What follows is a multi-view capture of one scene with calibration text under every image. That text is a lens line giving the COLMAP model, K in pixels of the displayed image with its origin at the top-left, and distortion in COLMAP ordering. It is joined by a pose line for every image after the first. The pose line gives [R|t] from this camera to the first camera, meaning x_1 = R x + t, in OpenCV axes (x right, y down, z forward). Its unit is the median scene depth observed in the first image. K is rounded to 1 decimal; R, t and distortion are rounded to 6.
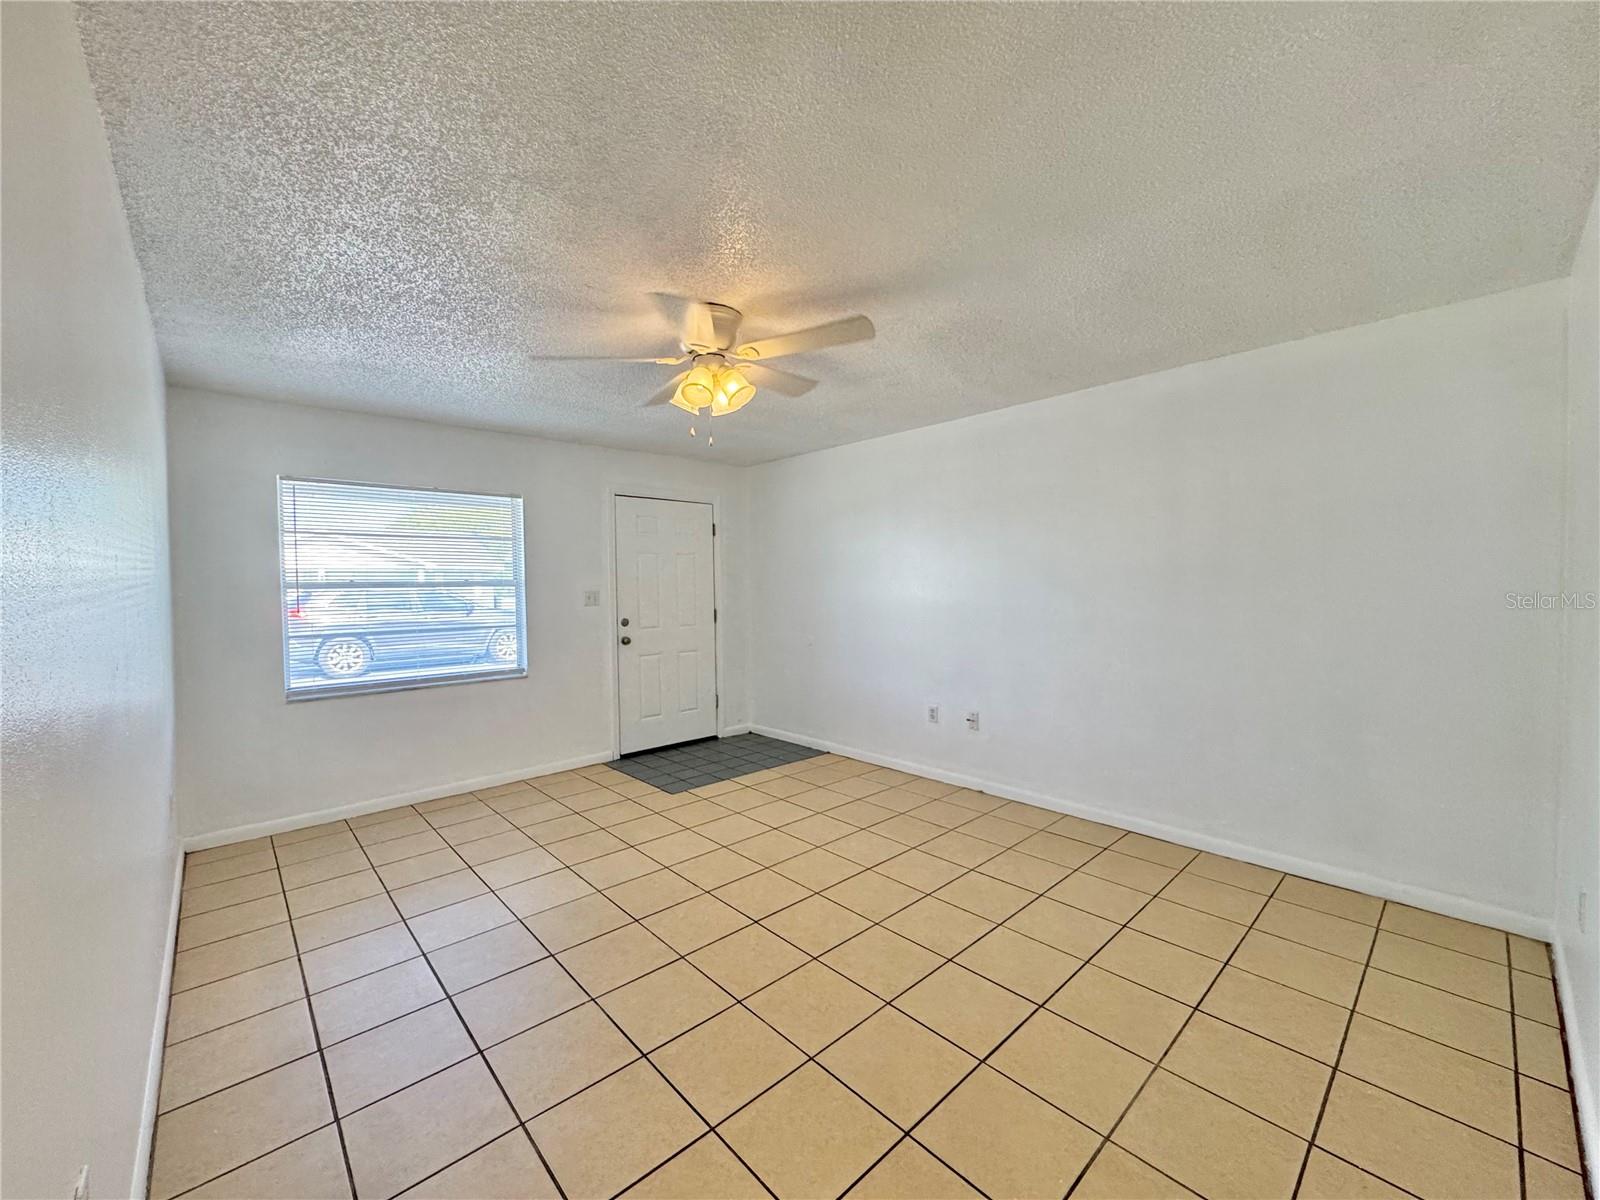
lens RADIAL K [[634.7, 0, 811.7], [0, 634.7, 596.1], [0, 0, 1]] dist [-0.003634, -0.001082]
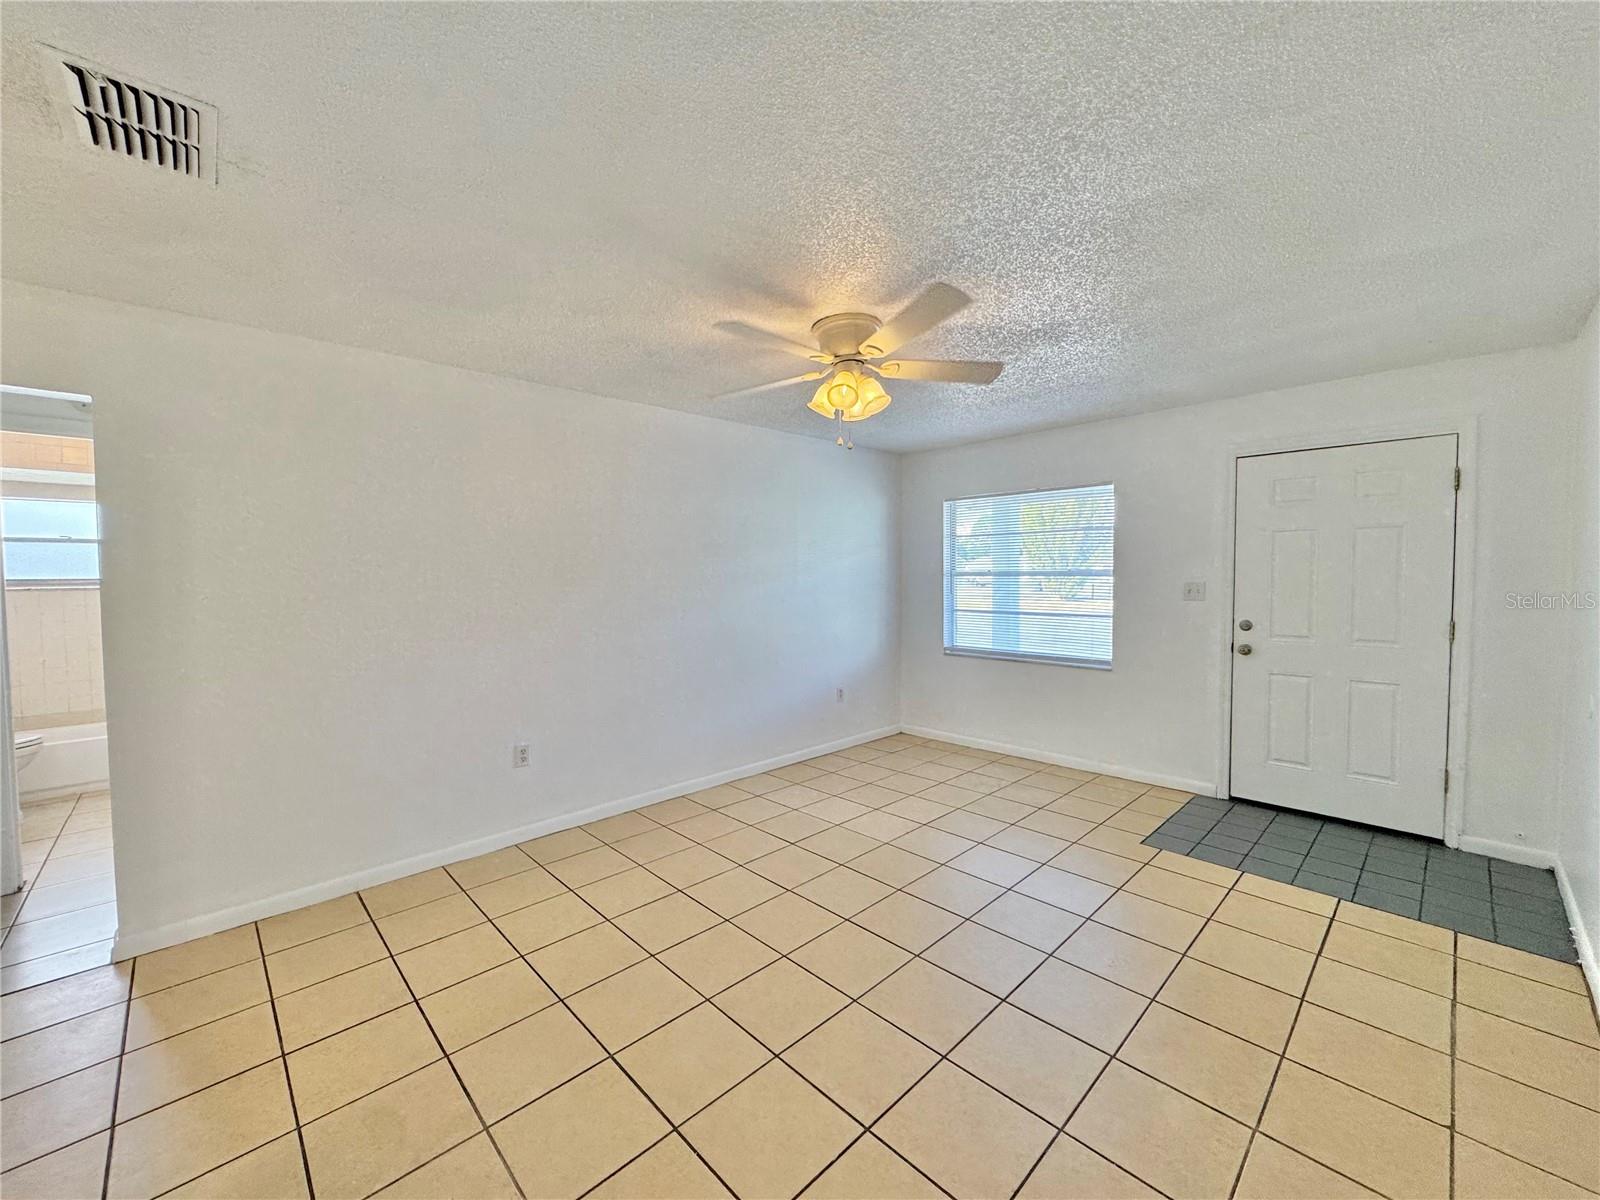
lens RADIAL K [[634.7, 0, 791.6], [0, 634.7, 593.8], [0, 0, 1]] dist [-0.003634, -0.001082]
pose [[0.014820, 0.046032, -0.998830, 0.516246], [-0.012740, 0.998867, 0.045845, -0.027363], [0.999809, 0.012046, 0.015389, 0.516624]]
